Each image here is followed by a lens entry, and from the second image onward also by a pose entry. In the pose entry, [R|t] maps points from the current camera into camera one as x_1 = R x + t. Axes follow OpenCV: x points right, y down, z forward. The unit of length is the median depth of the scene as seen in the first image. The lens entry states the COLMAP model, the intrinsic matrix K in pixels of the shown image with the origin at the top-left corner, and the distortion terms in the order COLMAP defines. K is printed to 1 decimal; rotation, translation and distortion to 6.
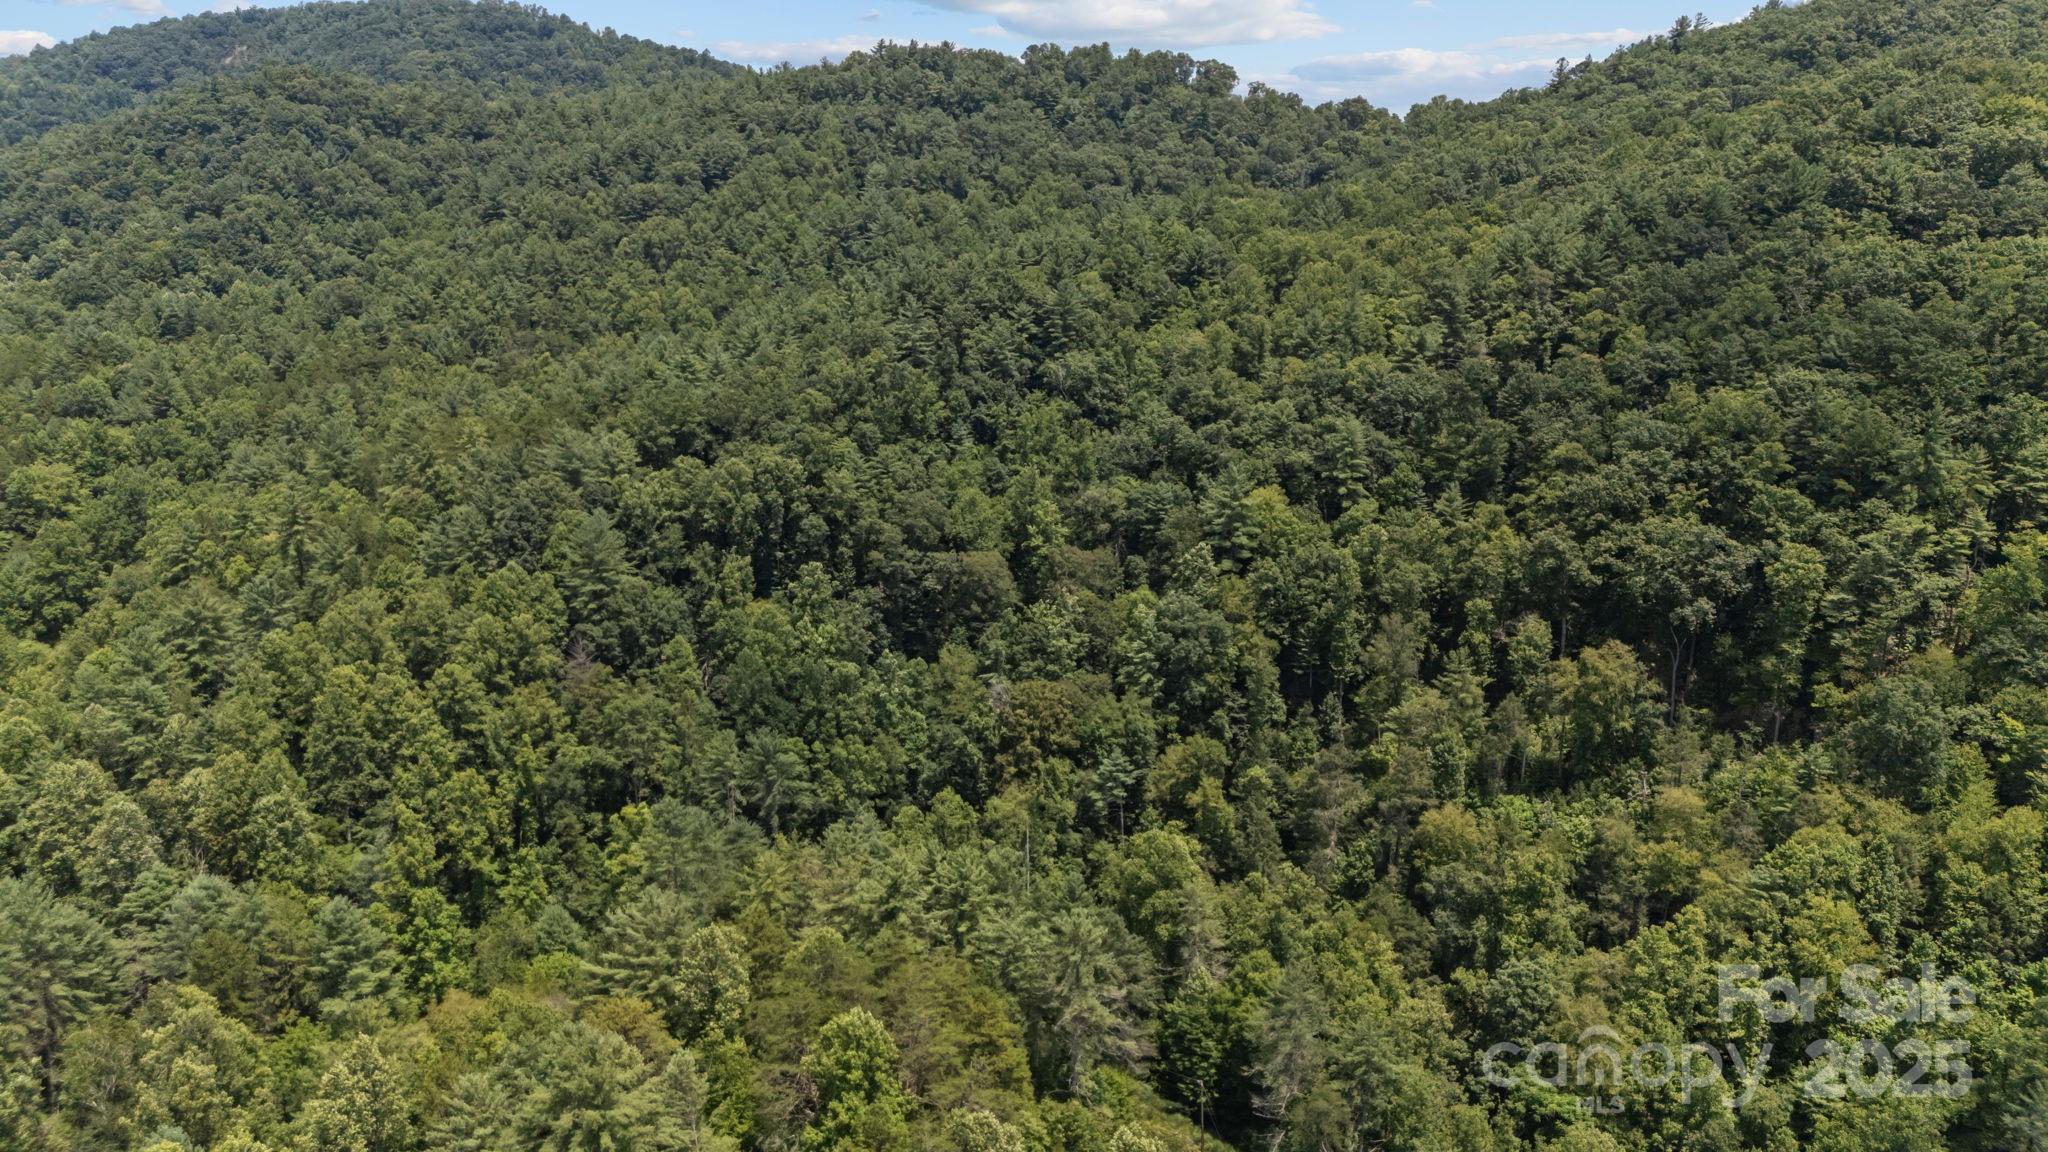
lens RADIAL K [[1507.4, 0, 1024.2], [0, 1507.4, 583.1], [0, 0, 1]] dist [0.070883, -0.069523]
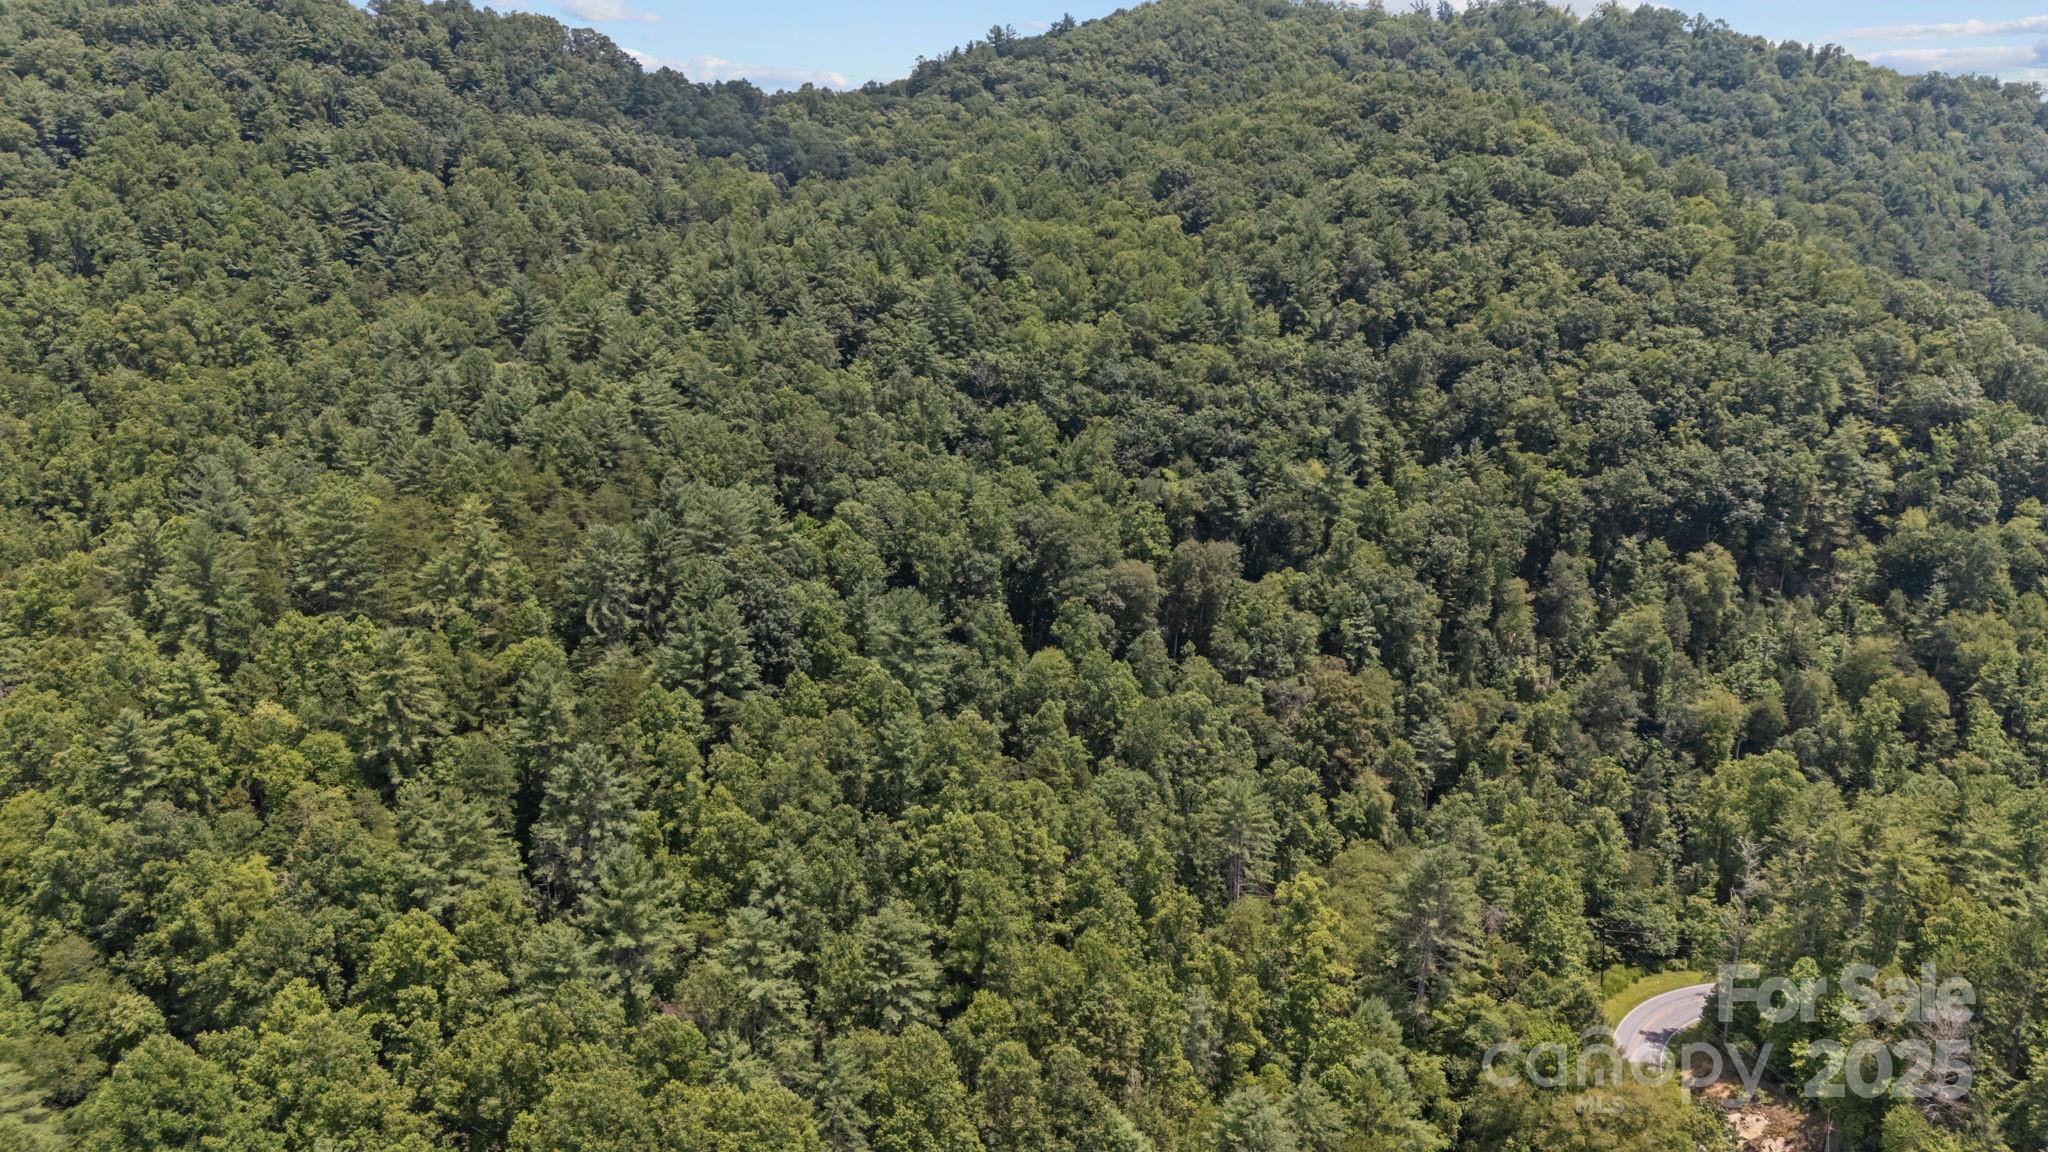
lens RADIAL K [[1507.4, 0, 1021.9], [0, 1507.4, 579.0], [0, 0, 1]] dist [0.070883, -0.069523]
pose [[0.752341, -0.158724, 0.639367, -0.650004], [0.150573, 0.986280, 0.067667, -0.079589], [-0.641336, 0.045363, 0.765918, 0.290112]]
